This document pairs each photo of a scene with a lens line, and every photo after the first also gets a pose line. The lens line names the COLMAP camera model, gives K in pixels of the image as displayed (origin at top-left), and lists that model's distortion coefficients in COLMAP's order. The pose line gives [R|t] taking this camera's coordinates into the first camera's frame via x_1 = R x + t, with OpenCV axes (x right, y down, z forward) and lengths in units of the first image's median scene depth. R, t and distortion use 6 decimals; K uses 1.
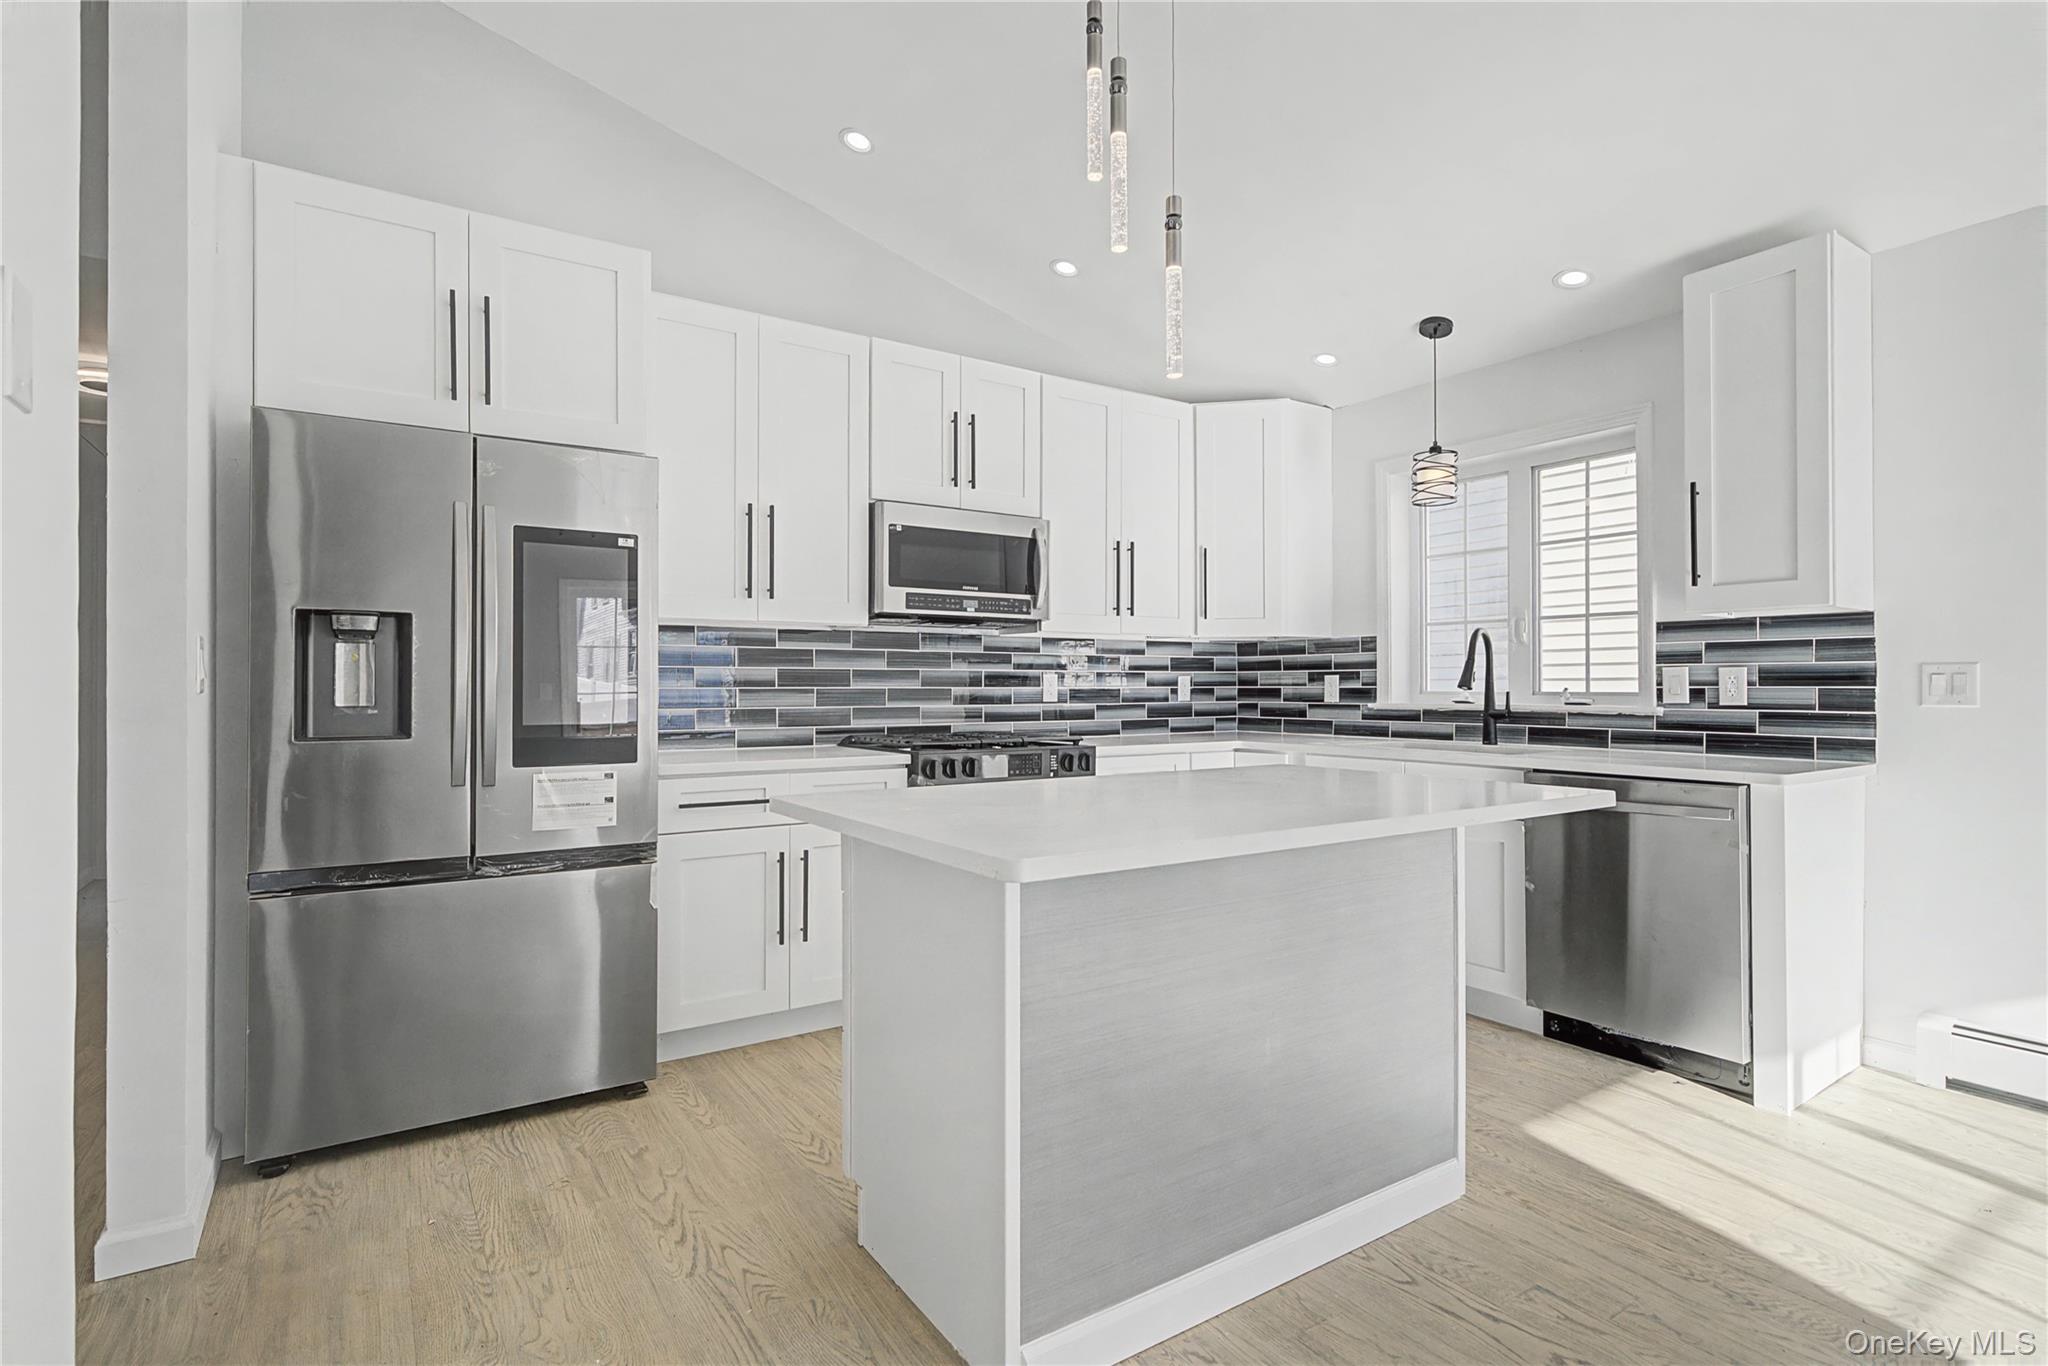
lens RADIAL K [[991.5, 0, 1024.0], [0, 991.5, 683.0], [0, 0, 1]] dist [-0.000655, 0.000107]
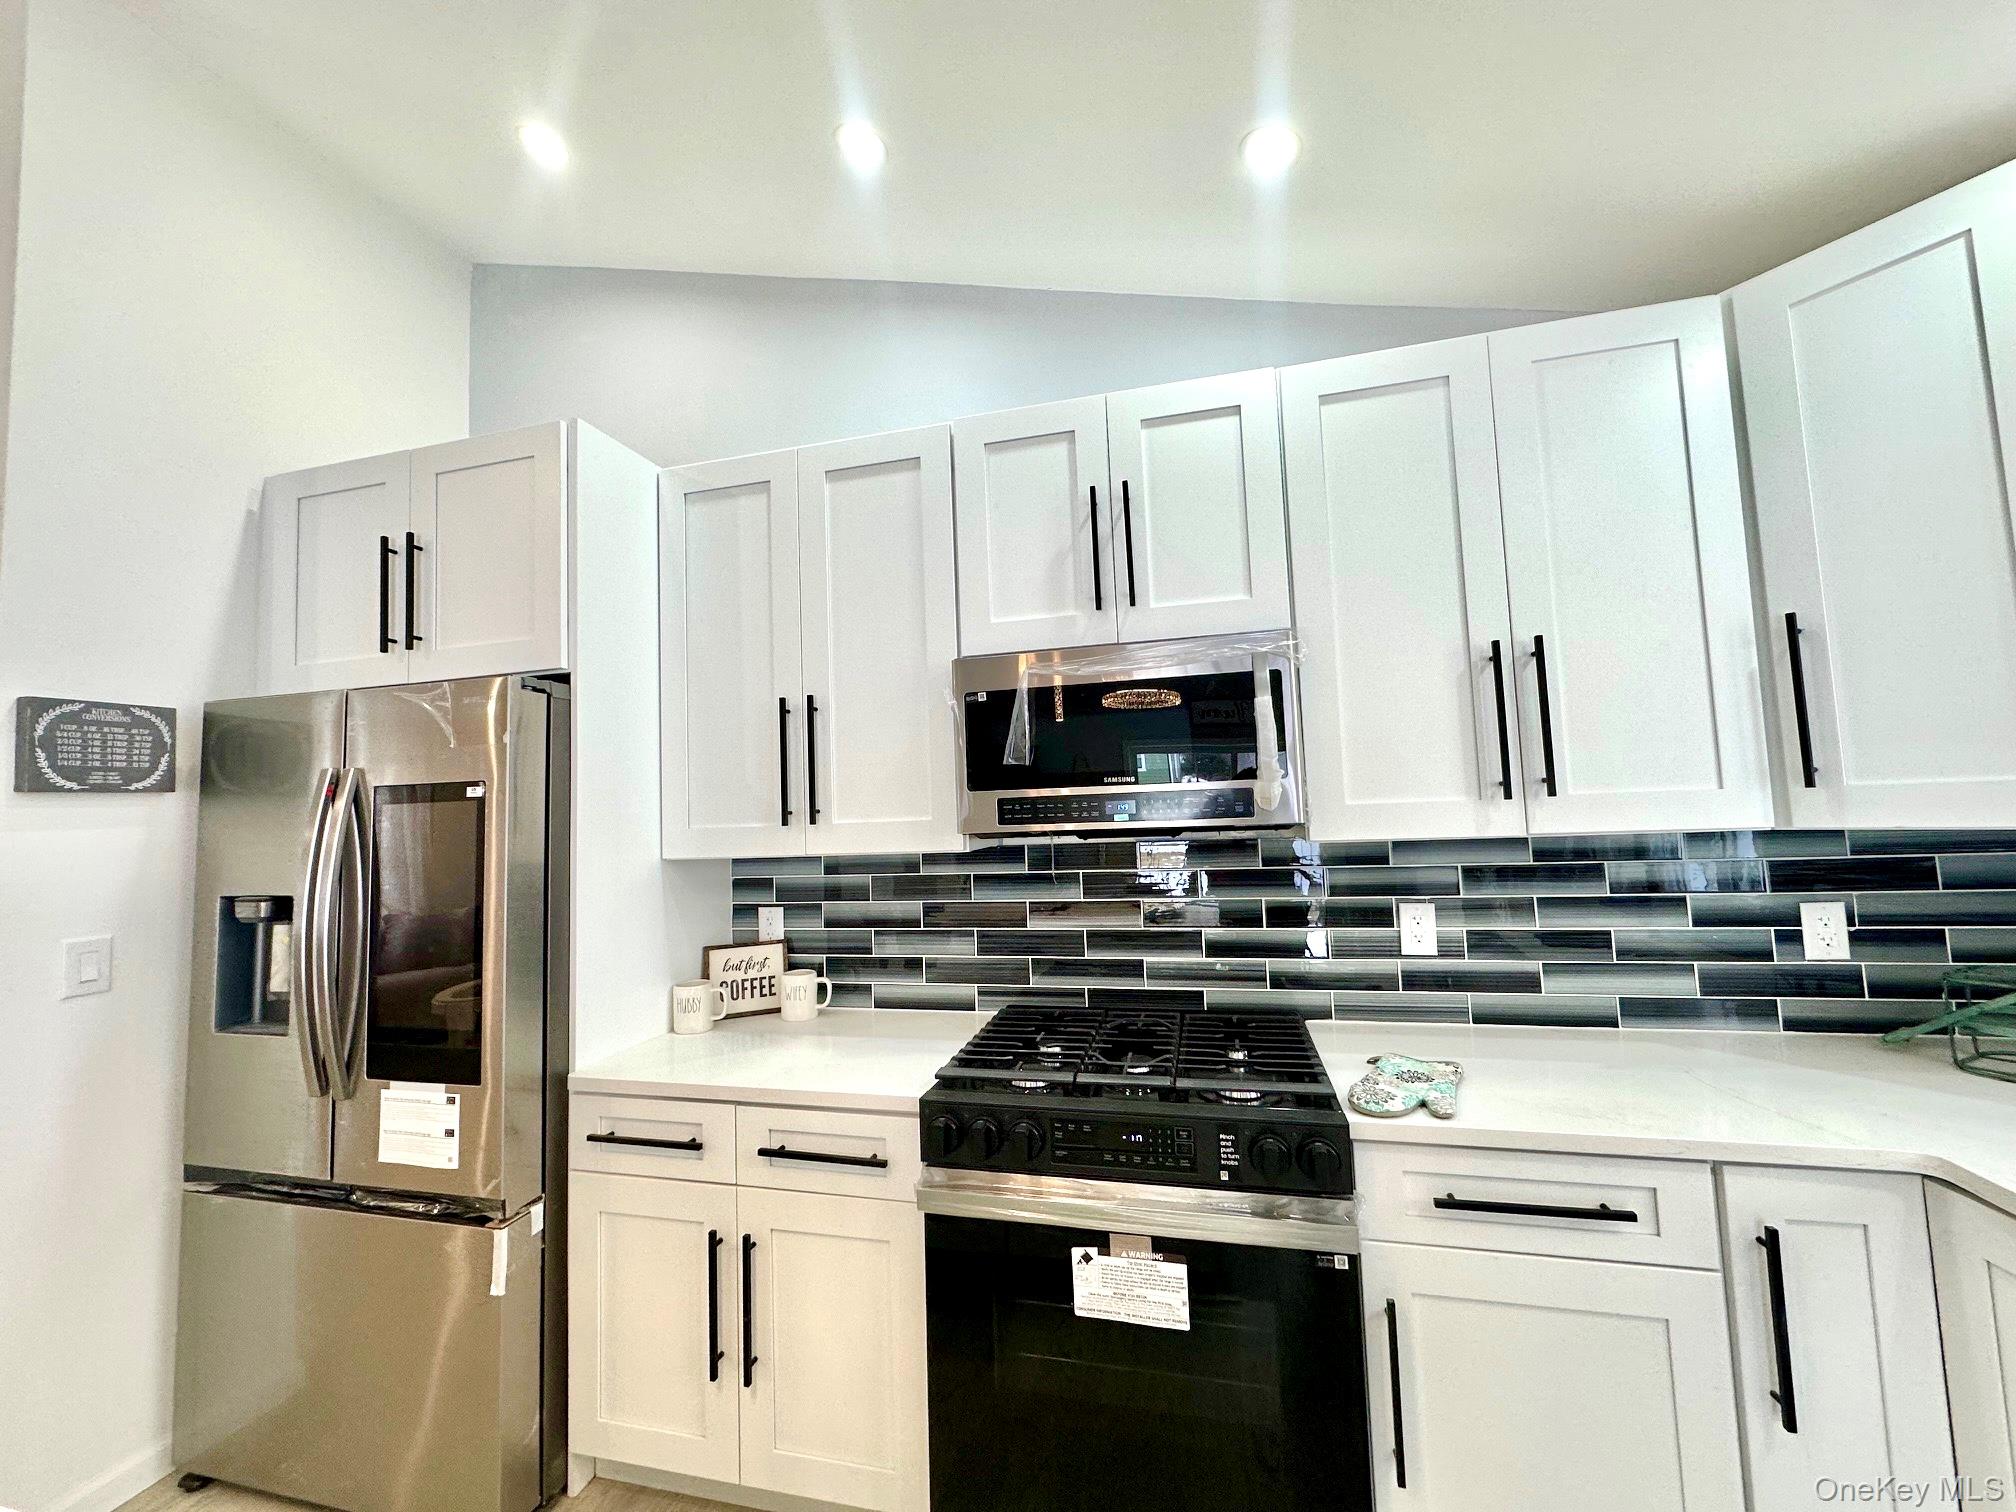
lens RADIAL K [[801.9, 0, 1008.0], [0, 801.9, 756.0], [0, 0, 1]] dist [-0.001608, -0.000014]
pose [[0.668374, -0.077390, -0.739788, 0.239462], [0.038000, 0.996827, -0.069947, -0.077327], [0.742854, 0.018639, 0.669194, 0.626675]]
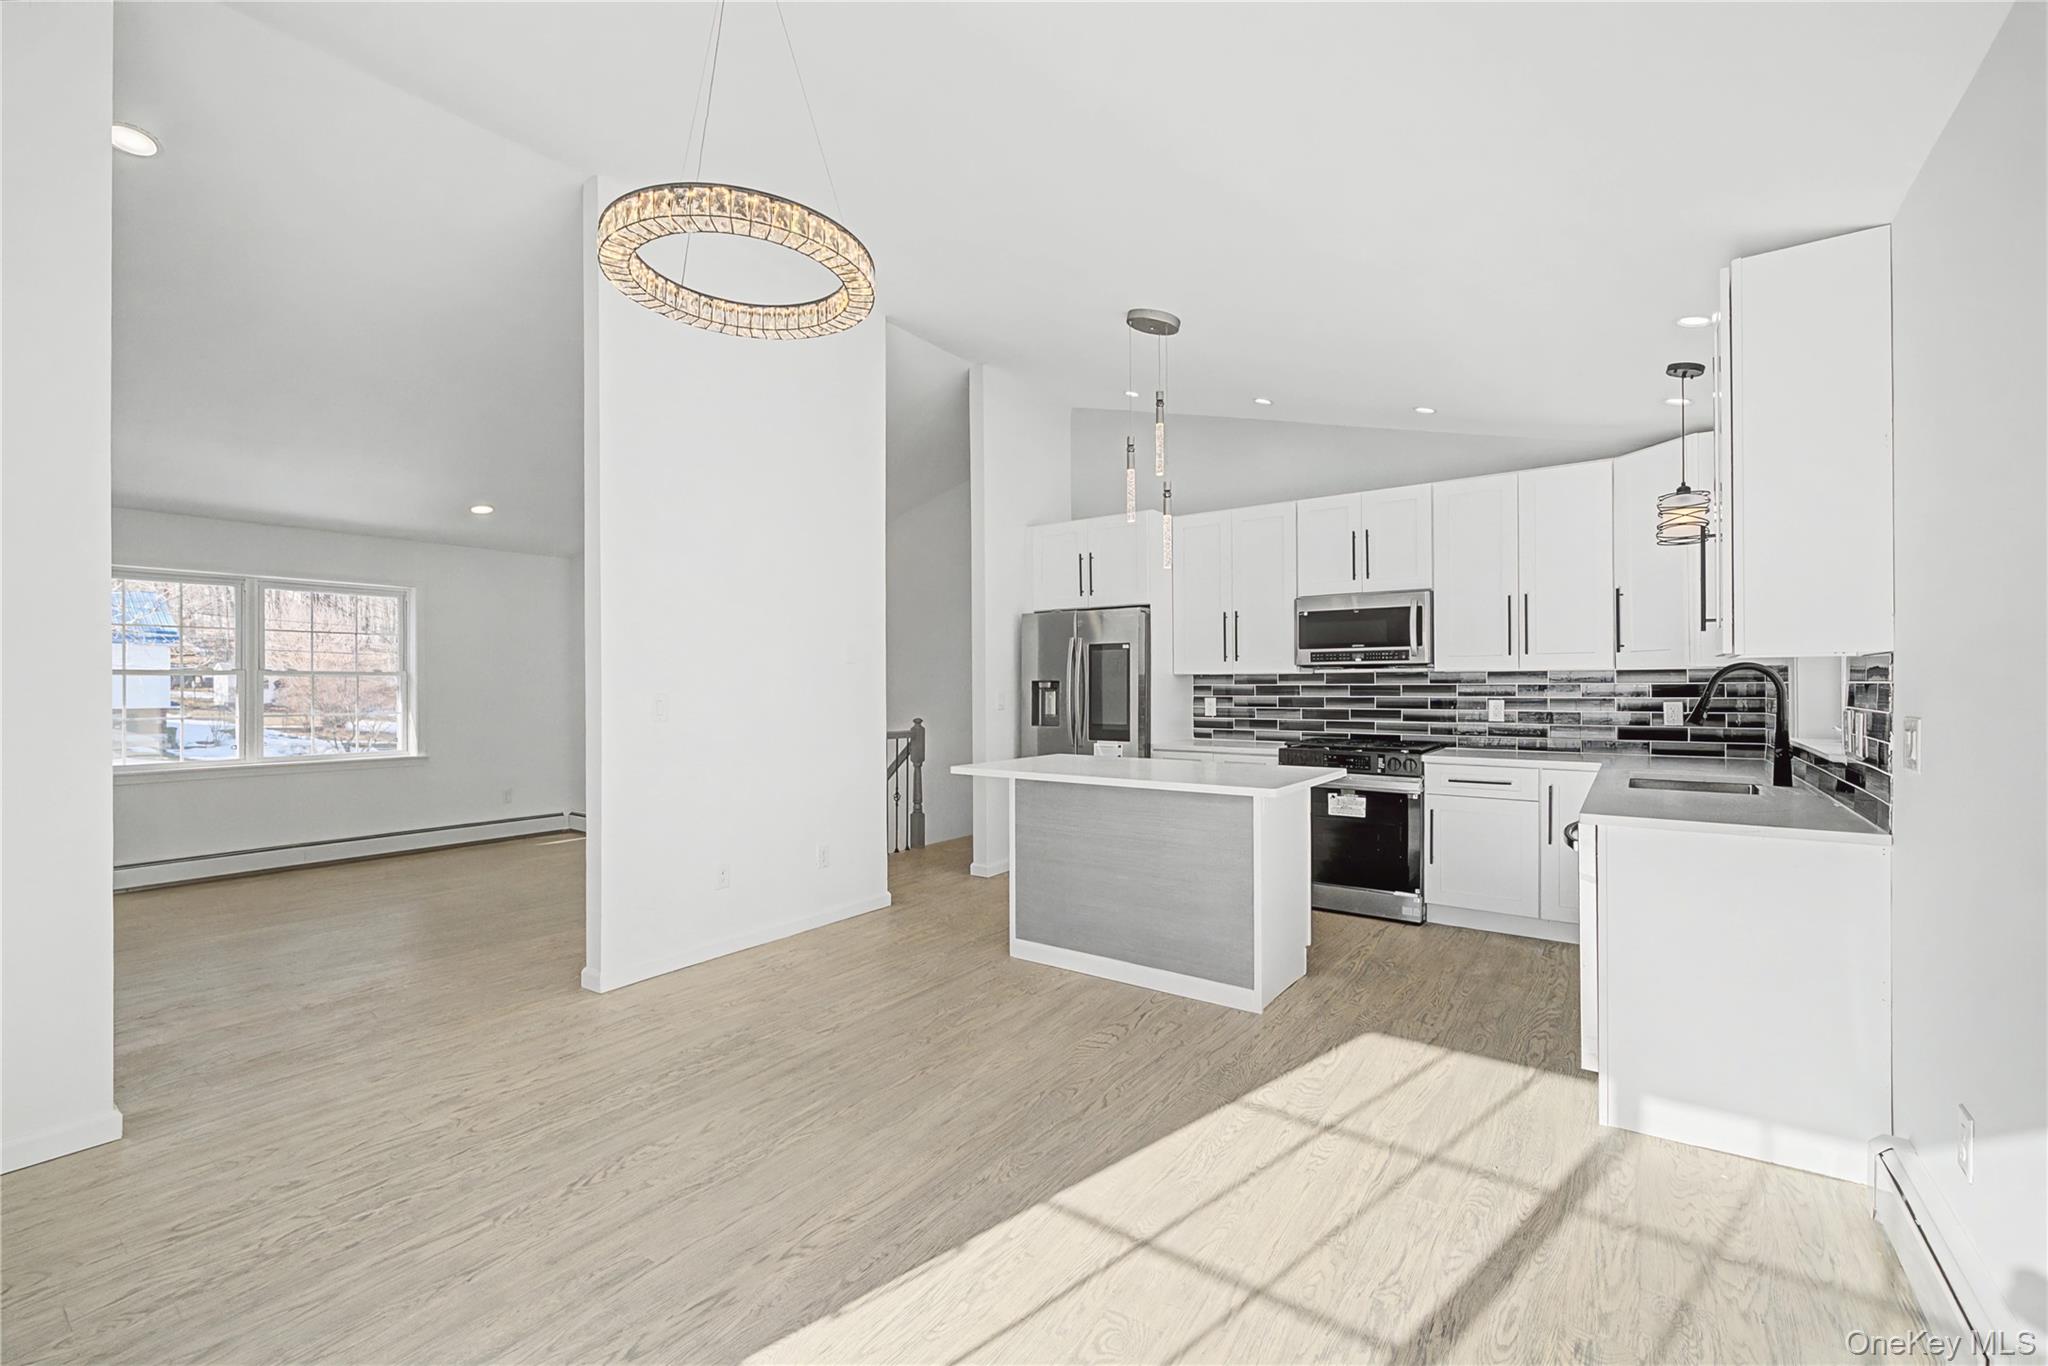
lens RADIAL K [[855.1, 0, 1024.0], [0, 855.1, 683.0], [0, 0, 1]] dist [-0.000608, 0.000042]
pose [[0.356049, -0.004235, -0.934458, 0.970195], [0.006912, 0.999974, -0.001898, -0.037984], [0.934442, -0.005783, 0.356069, 0.046279]]
